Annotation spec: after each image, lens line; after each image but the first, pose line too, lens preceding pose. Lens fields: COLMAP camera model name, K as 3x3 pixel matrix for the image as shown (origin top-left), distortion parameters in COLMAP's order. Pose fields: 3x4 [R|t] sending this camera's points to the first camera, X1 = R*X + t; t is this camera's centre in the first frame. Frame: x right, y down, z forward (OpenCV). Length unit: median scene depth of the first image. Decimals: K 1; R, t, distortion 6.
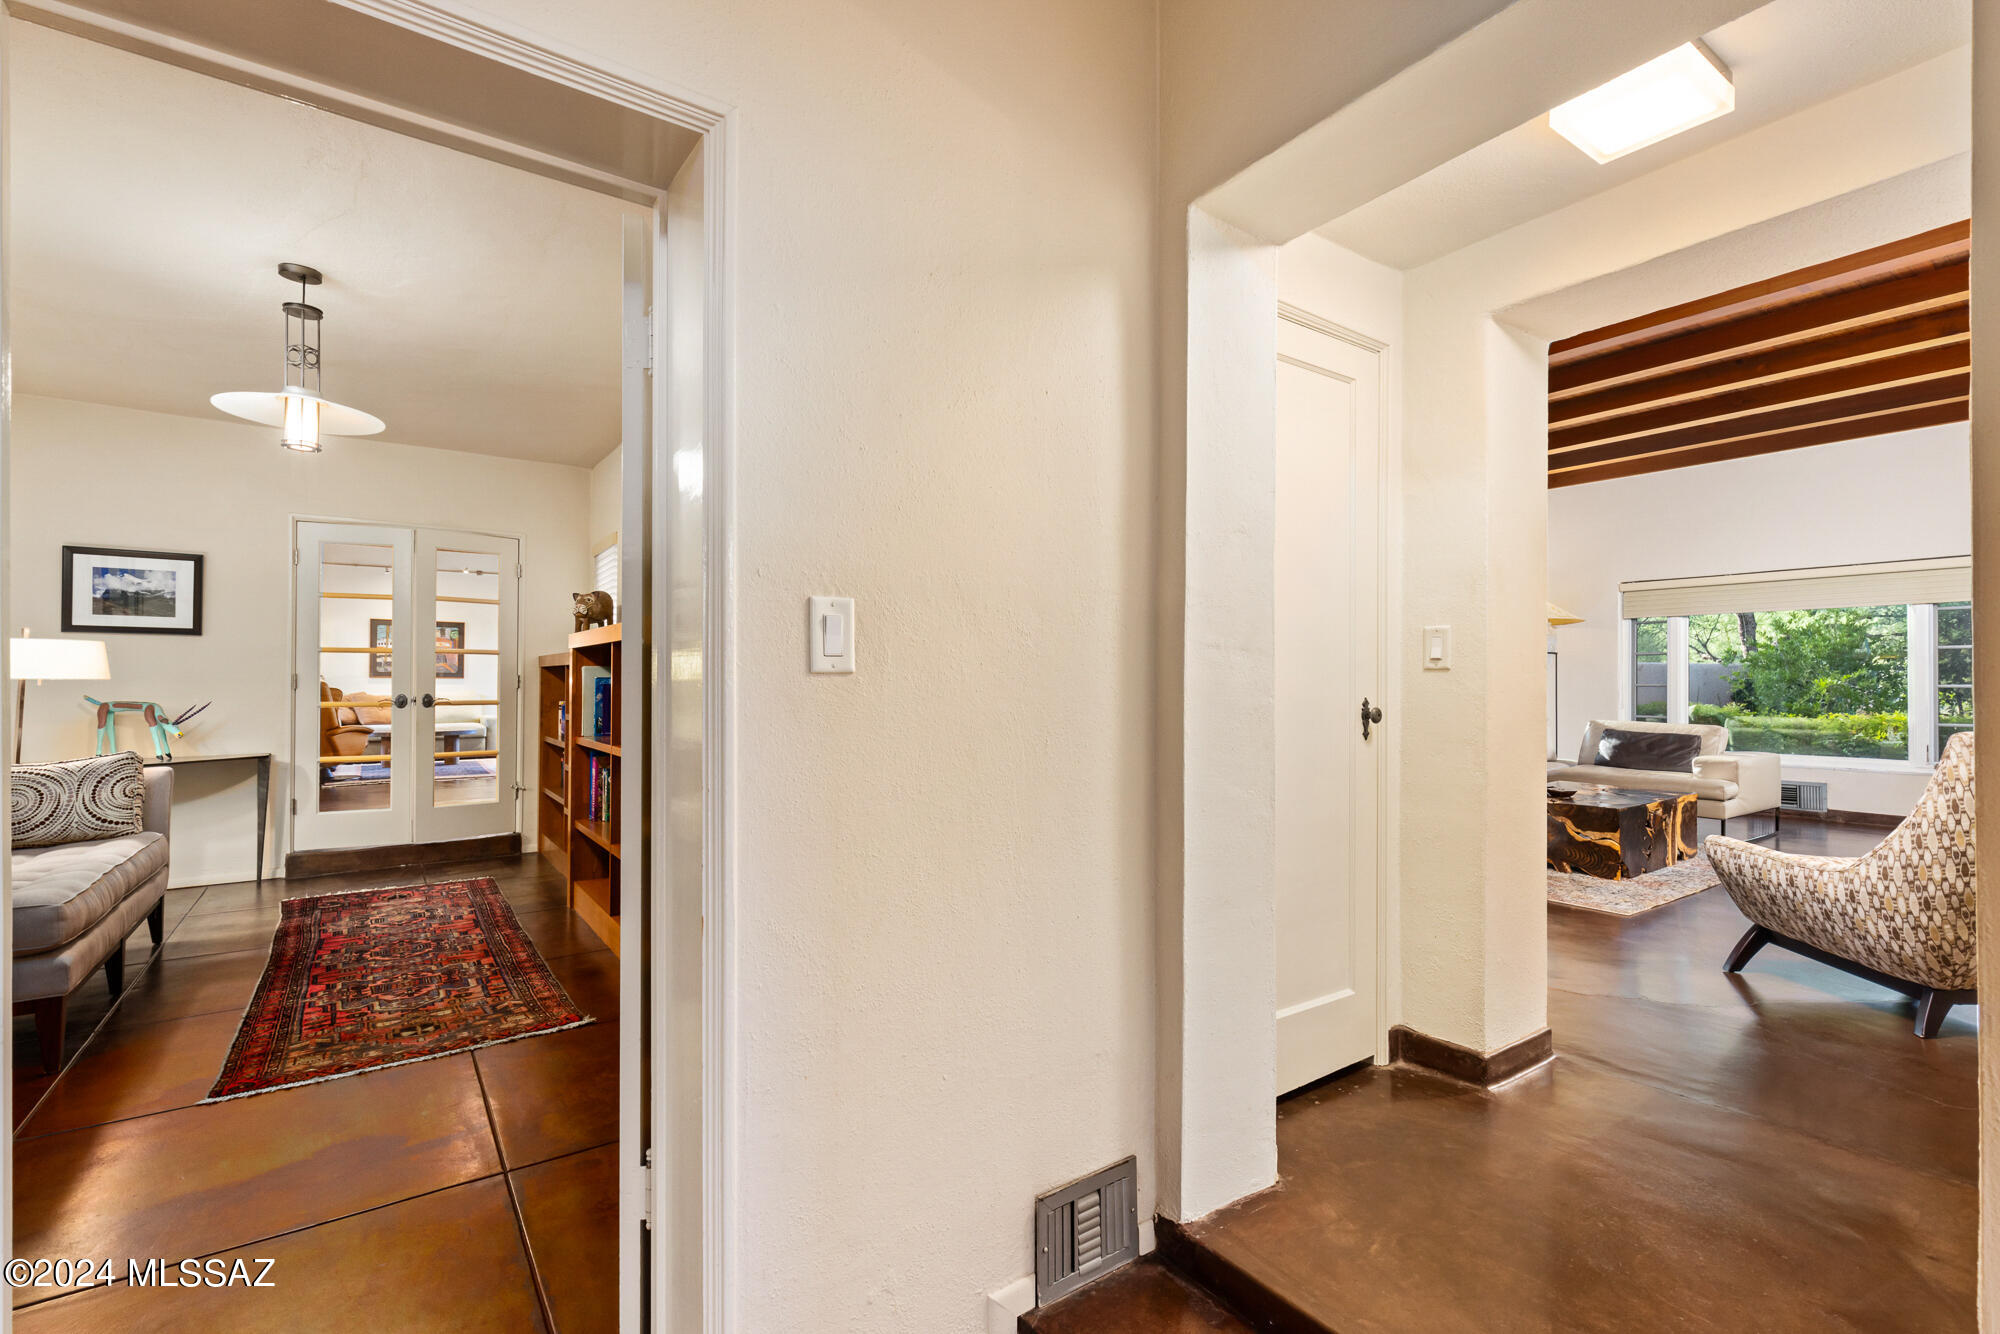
lens RADIAL K [[892.6, 0, 1005.3], [0, 892.6, 673.2], [0, 0, 1]] dist [0.001063, 0.000041]
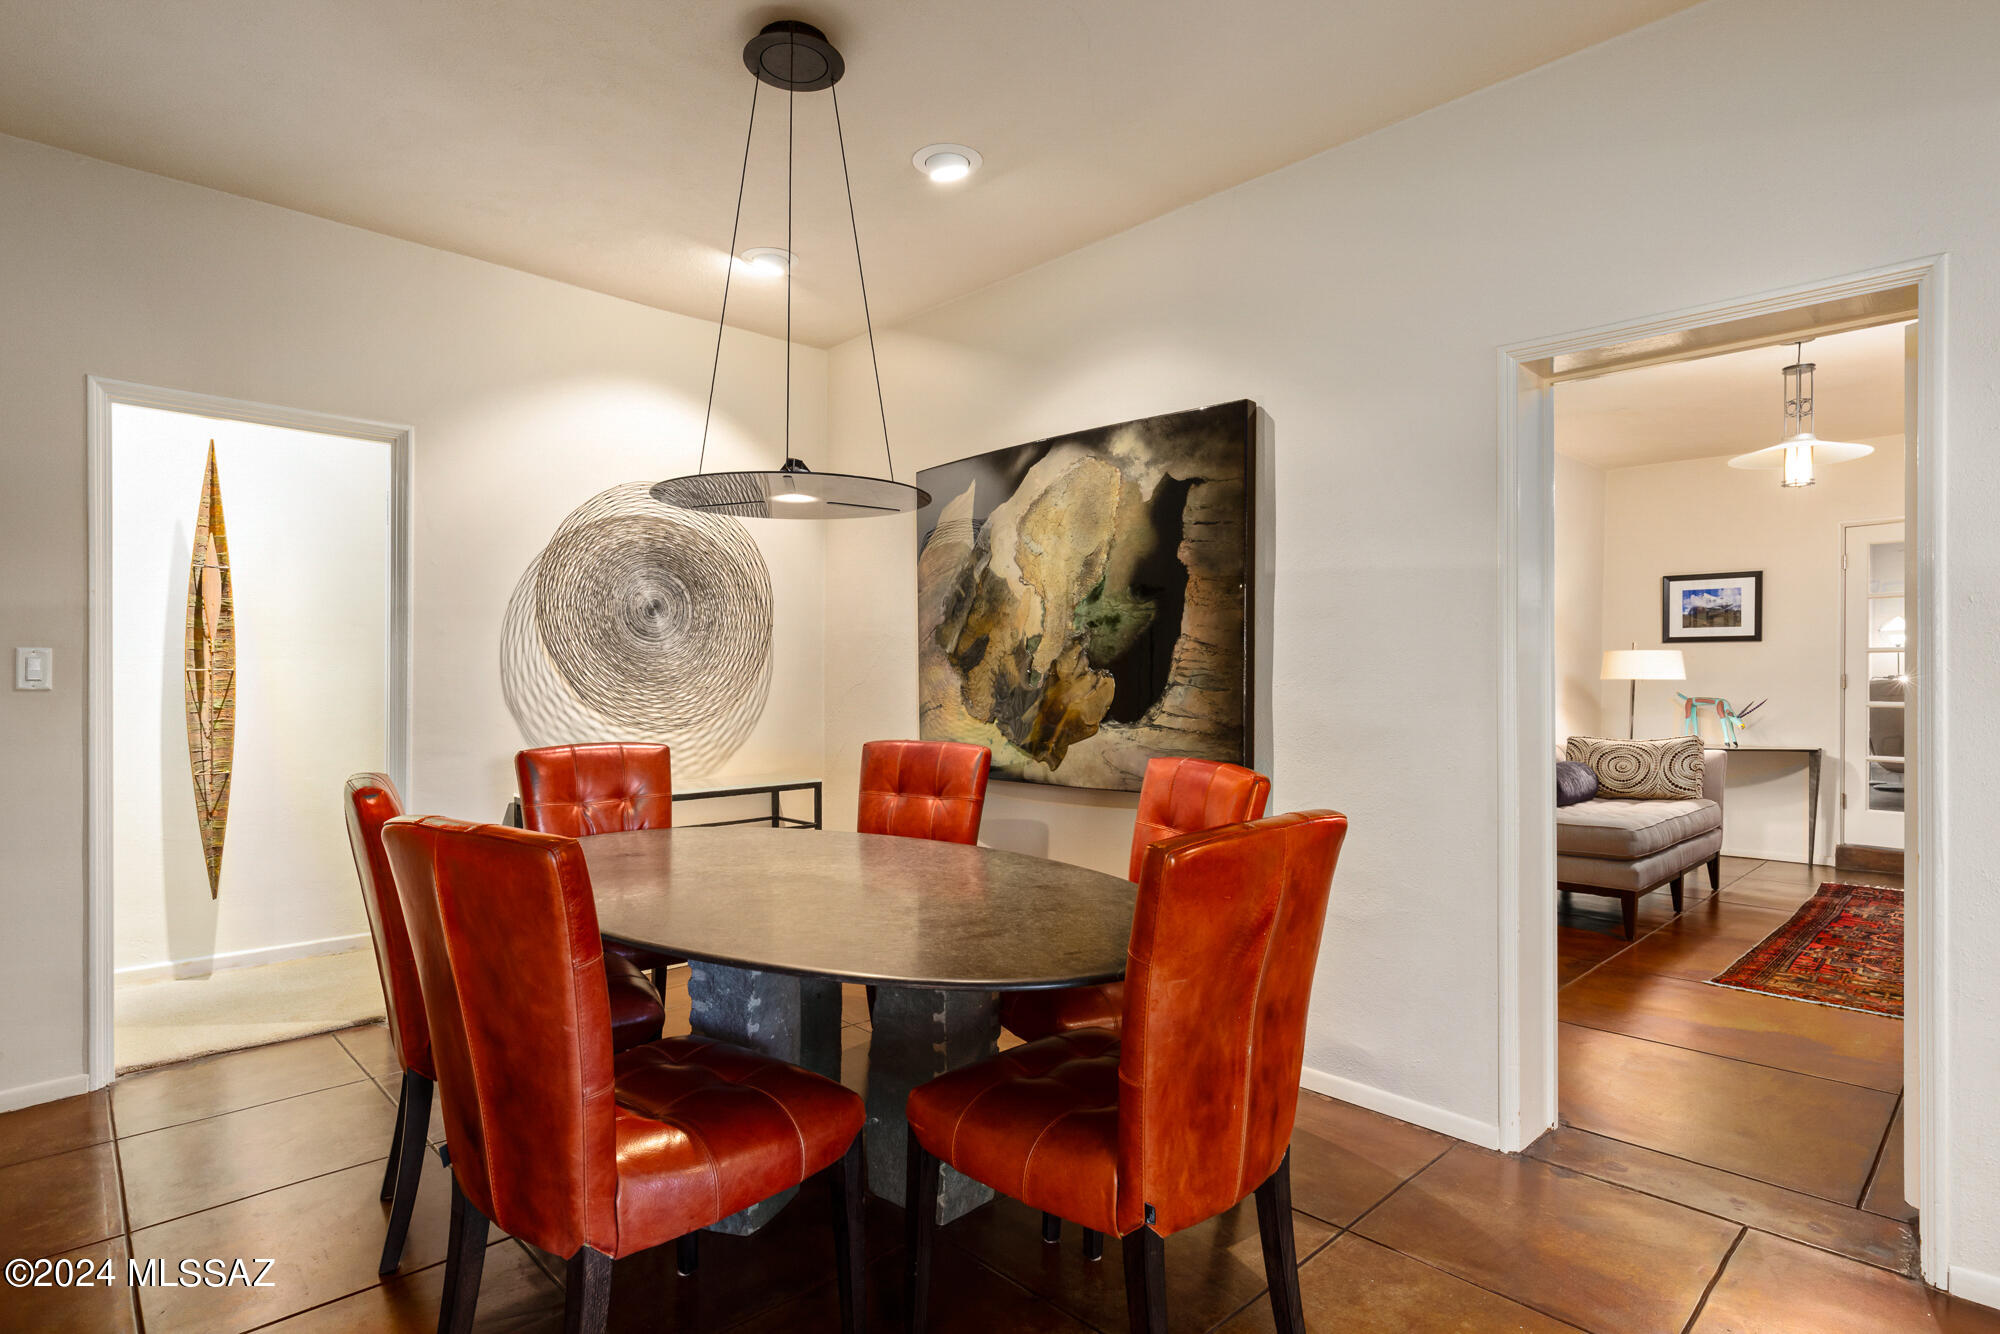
lens RADIAL K [[1012.9, 0, 999.9], [0, 1012.9, 678.4], [0, 0, 1]] dist [0.001668, 0.000639]
pose [[0.142412, -0.001166, -0.989807, 0.307949], [0.008179, 0.999967, -0.000001, -0.003013], [0.989774, -0.008095, 0.142417, -0.189609]]
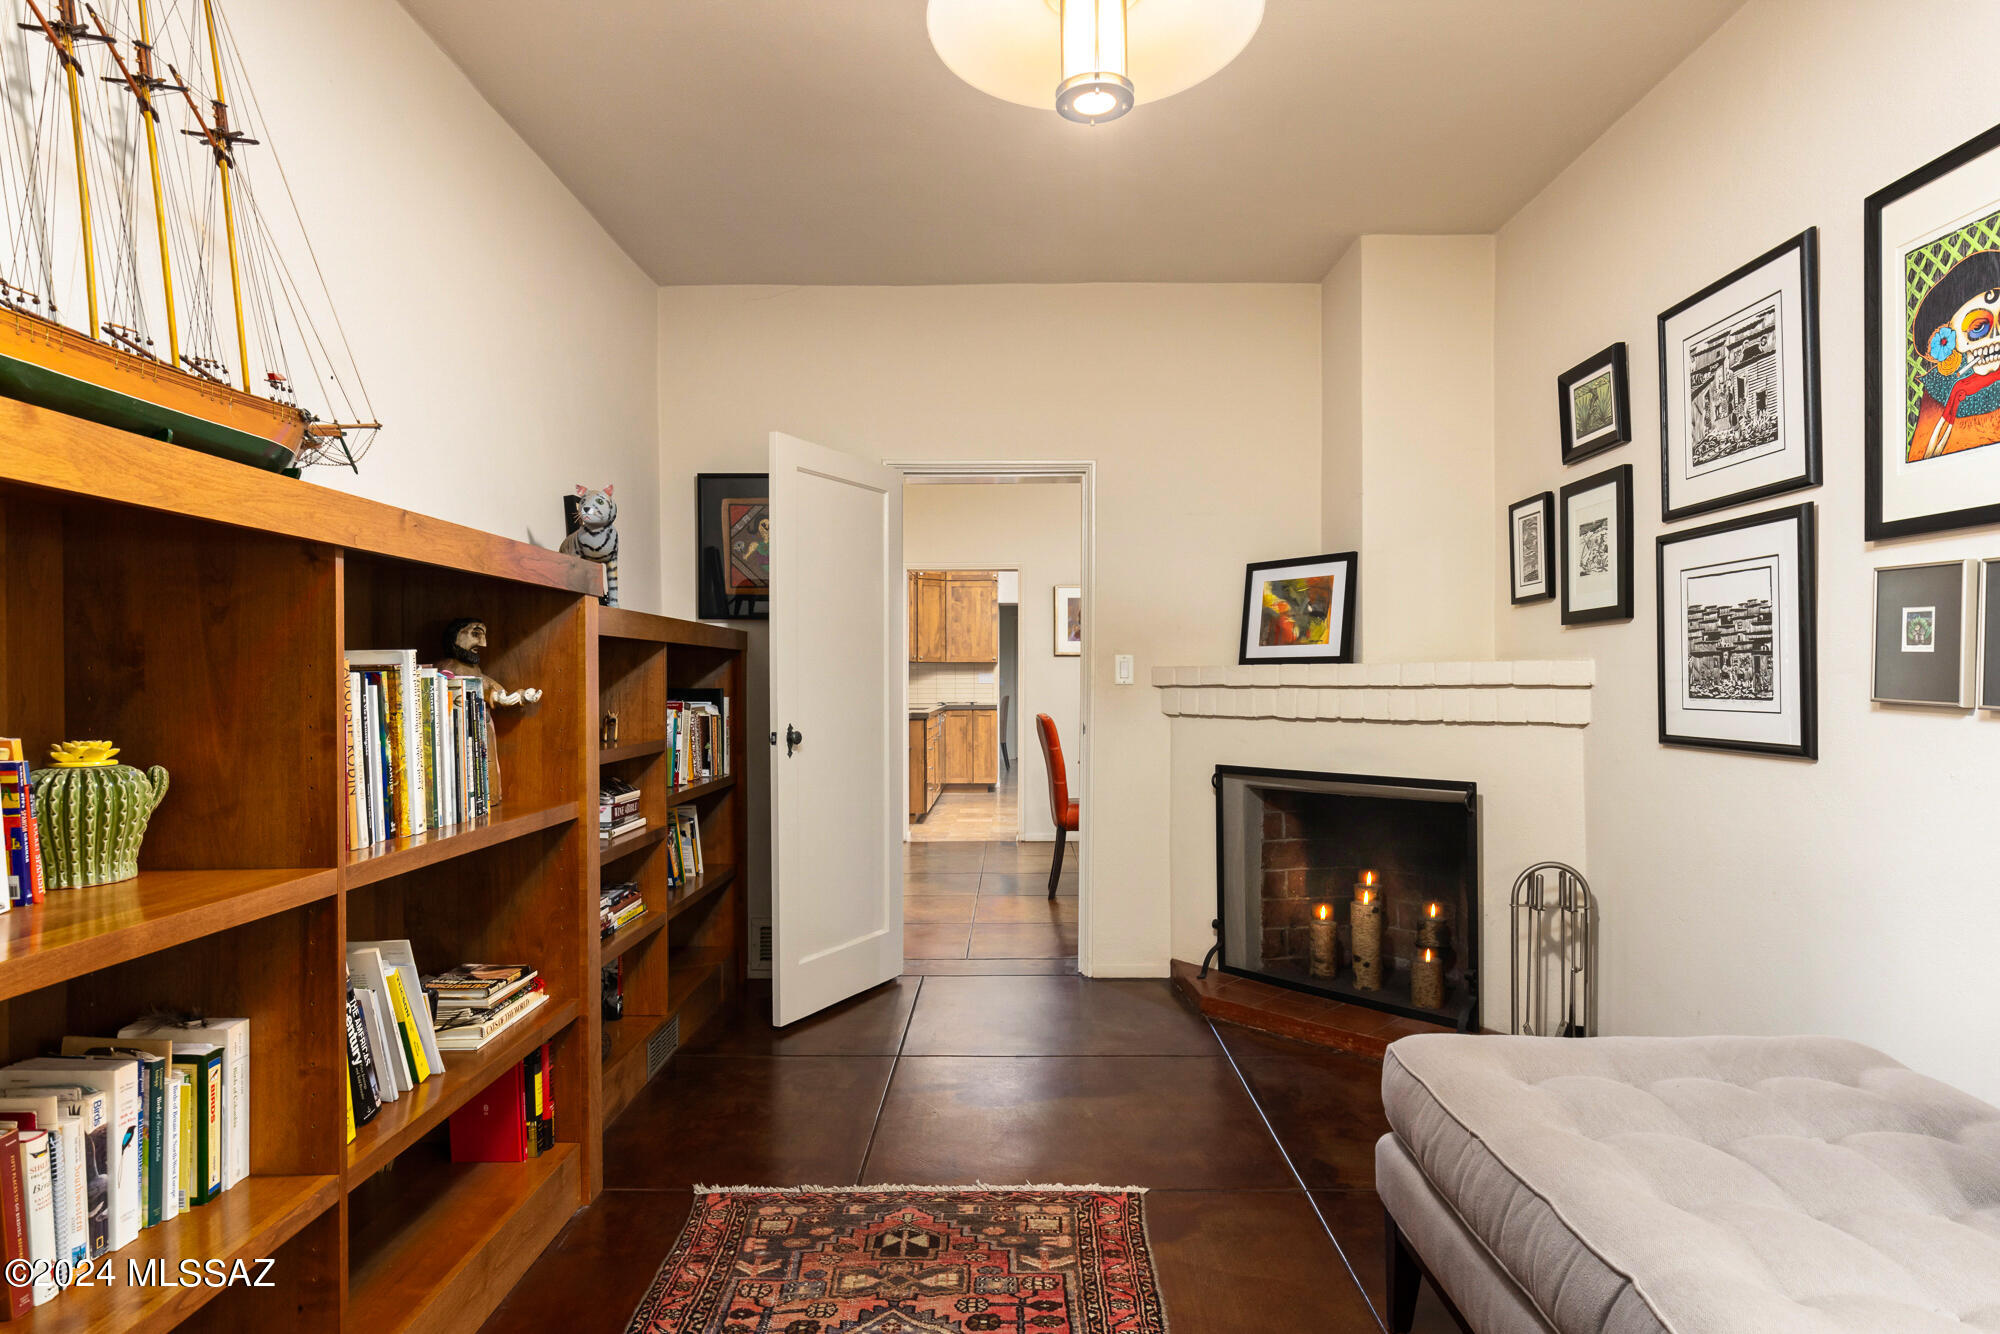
lens RADIAL K [[1098.4, 0, 1000.8], [0, 1098.4, 671.0], [0, 0, 1]] dist [0.005503, 0.000519]
pose [[-0.807027, 0.001154, 0.590513, -0.777791], [-0.003176, 0.999975, -0.006296, 0.010030], [-0.590506, -0.006956, -0.807003, 1.058410]]
